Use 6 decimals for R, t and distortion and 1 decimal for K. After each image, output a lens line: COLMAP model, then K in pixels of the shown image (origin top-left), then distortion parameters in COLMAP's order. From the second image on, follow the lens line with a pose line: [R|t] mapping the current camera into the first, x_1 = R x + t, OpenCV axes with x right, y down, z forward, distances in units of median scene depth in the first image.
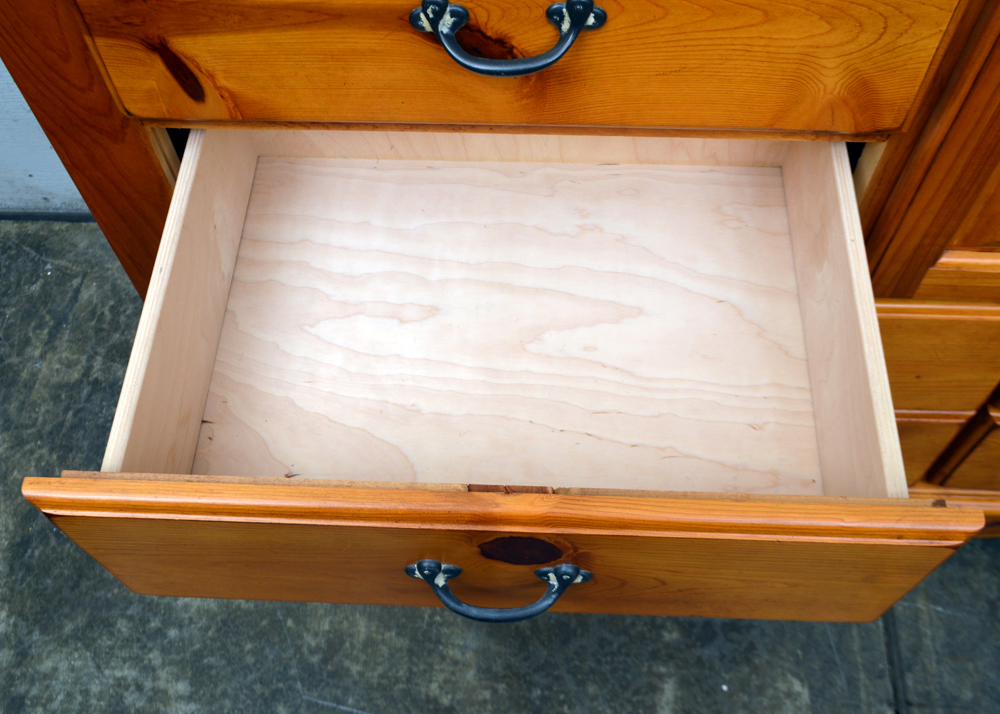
lens RADIAL K [[988.7, 0, 494.8], [0, 988.7, 355.6], [0, 0, 1]] dist [-0.020708, -0.005367]
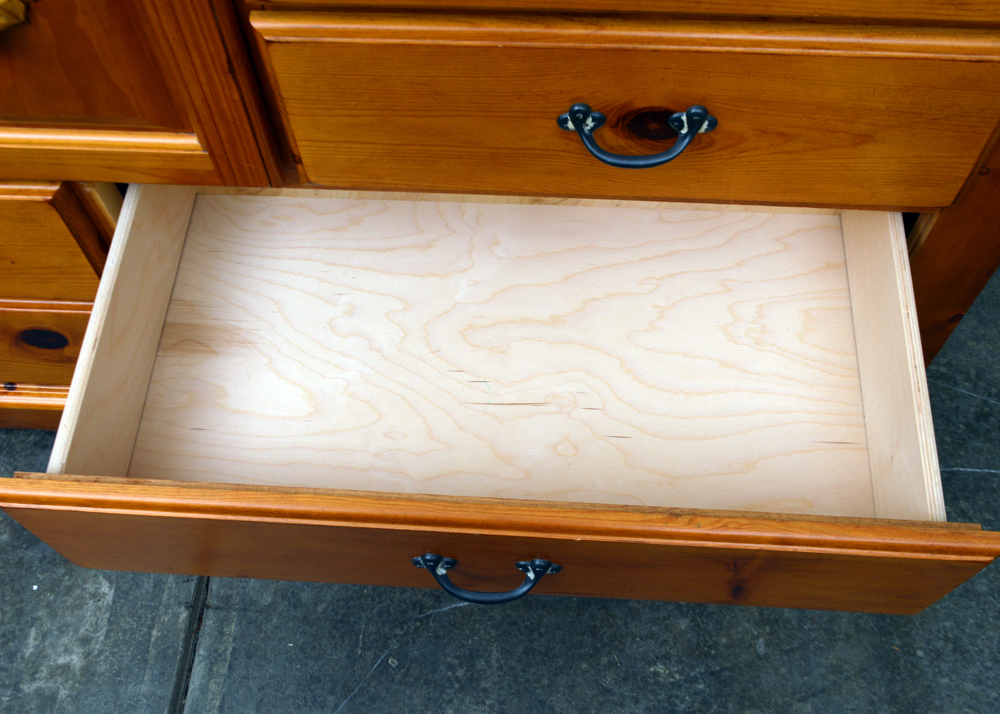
lens RADIAL K [[1020.6, 0, 496.4], [0, 1020.6, 356.0], [0, 0, 1]] dist [-0.022820, 0.010123]
pose [[0.999746, 0.010889, -0.019752, 0.715116], [-0.010307, 0.999517, 0.029325, 0.061622], [0.020062, -0.029114, 0.999375, -0.030445]]
